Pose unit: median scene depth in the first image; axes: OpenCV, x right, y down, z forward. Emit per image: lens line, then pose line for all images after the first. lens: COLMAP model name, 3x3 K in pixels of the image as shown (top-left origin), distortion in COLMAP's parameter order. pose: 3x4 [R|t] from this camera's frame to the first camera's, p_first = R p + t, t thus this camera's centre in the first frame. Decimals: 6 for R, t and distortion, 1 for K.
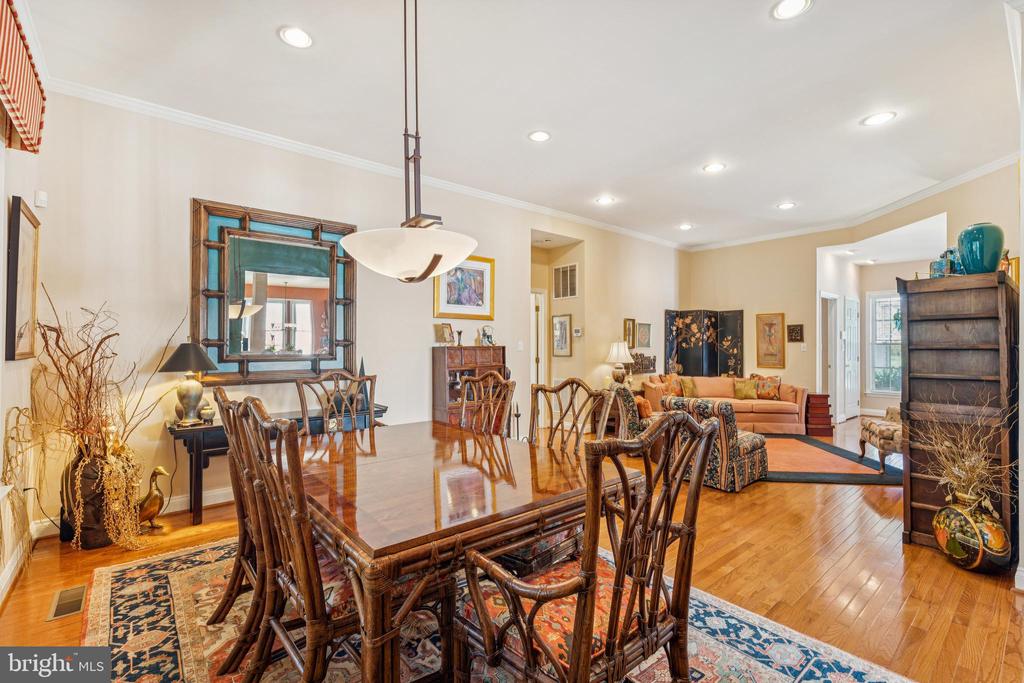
lens RADIAL K [[458.7, 0, 511.8], [0, 458.7, 338.5], [0, 0, 1]] dist [0.001717, 0.000216]
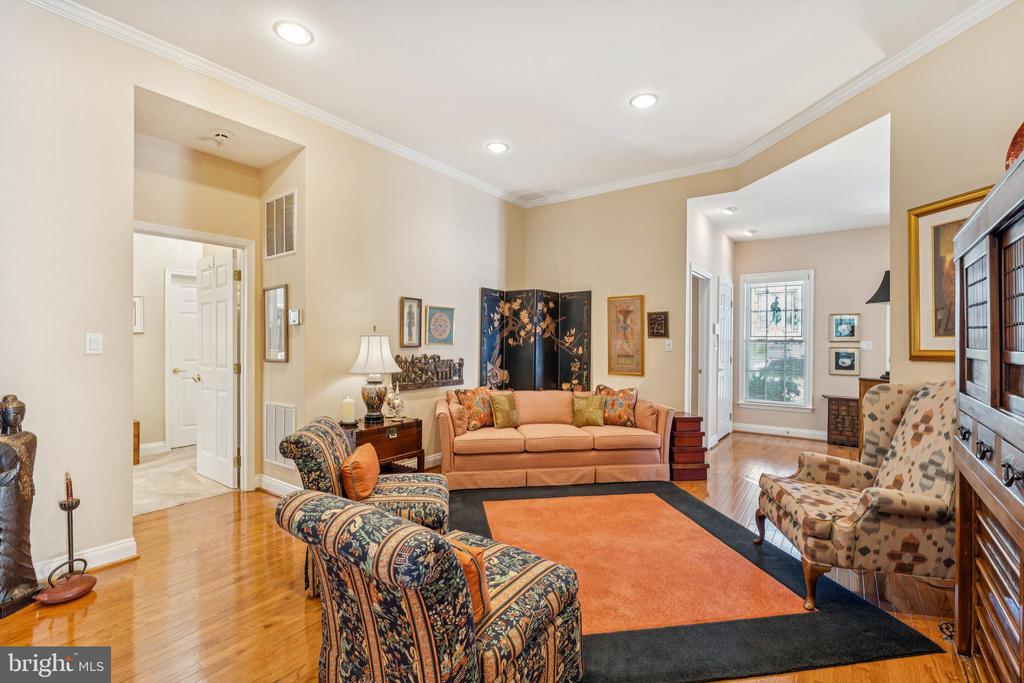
lens RADIAL K [[454.2, 0, 512.0], [0, 454.2, 341.5], [0, 0, 1]] dist [0.000832, 0.000275]
pose [[0.973279, 0.002088, 0.229615, 0.242953], [-0.005108, 0.999908, 0.012558, 0.006079], [-0.229568, -0.013395, 0.973200, 0.379071]]
